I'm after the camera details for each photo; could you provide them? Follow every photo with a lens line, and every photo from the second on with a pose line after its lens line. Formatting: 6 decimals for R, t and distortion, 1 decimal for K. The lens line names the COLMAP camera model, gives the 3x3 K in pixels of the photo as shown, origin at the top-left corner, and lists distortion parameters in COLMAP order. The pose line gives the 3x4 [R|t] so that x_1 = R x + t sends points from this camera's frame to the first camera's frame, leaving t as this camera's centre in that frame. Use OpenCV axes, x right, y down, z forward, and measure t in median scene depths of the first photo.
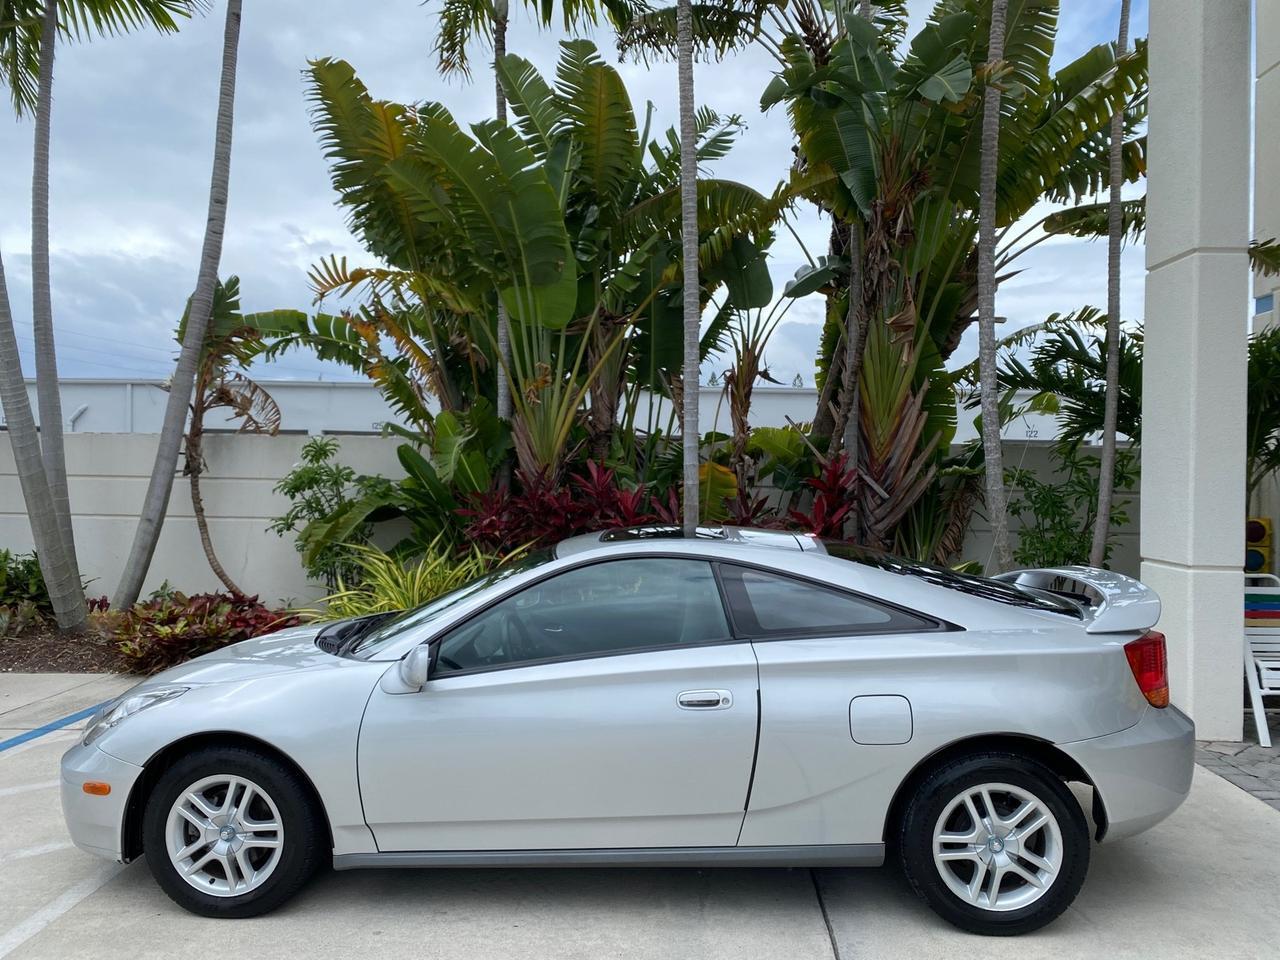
lens RADIAL K [[983.6, 0, 637.0], [0, 983.6, 476.6], [0, 0, 1]] dist [0.019698, -0.018425]
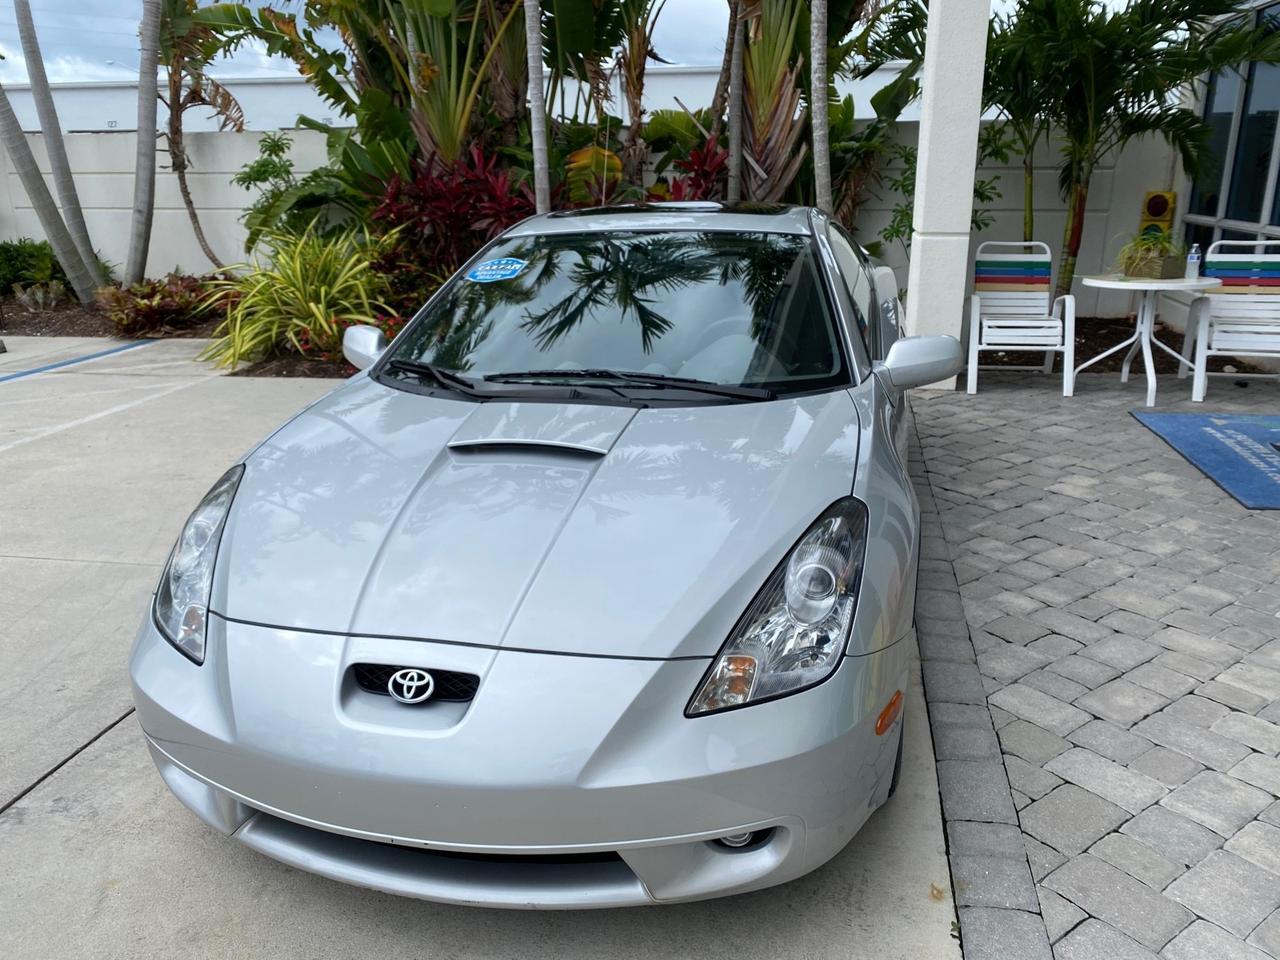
lens RADIAL K [[983.6, 0, 632.5], [0, 983.6, 478.6], [0, 0, 1]] dist [0.019698, -0.018425]
pose [[0.987451, 0.026131, -0.155746, 0.284983], [0.021325, 0.955120, 0.295450, 0.014058], [0.156476, -0.295063, 0.942578, -0.109531]]
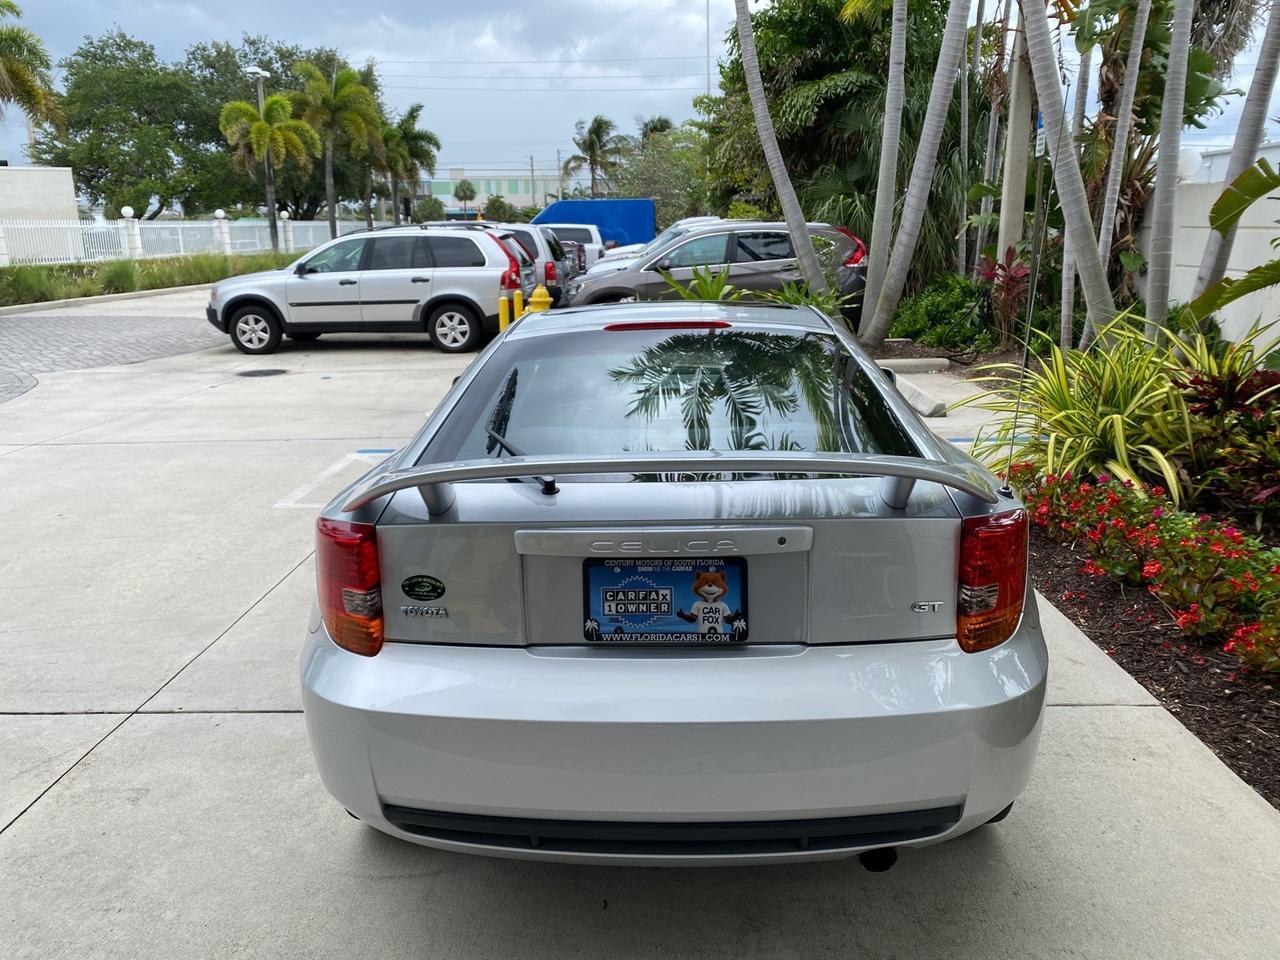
lens RADIAL K [[983.6, 0, 630.4], [0, 983.6, 470.9], [0, 0, 1]] dist [0.019698, -0.018425]
pose [[0.018523, 0.228020, -0.973480, 0.445509], [0.016026, 0.973455, 0.228319, 0.000311], [0.999700, -0.019831, 0.014377, 0.477413]]
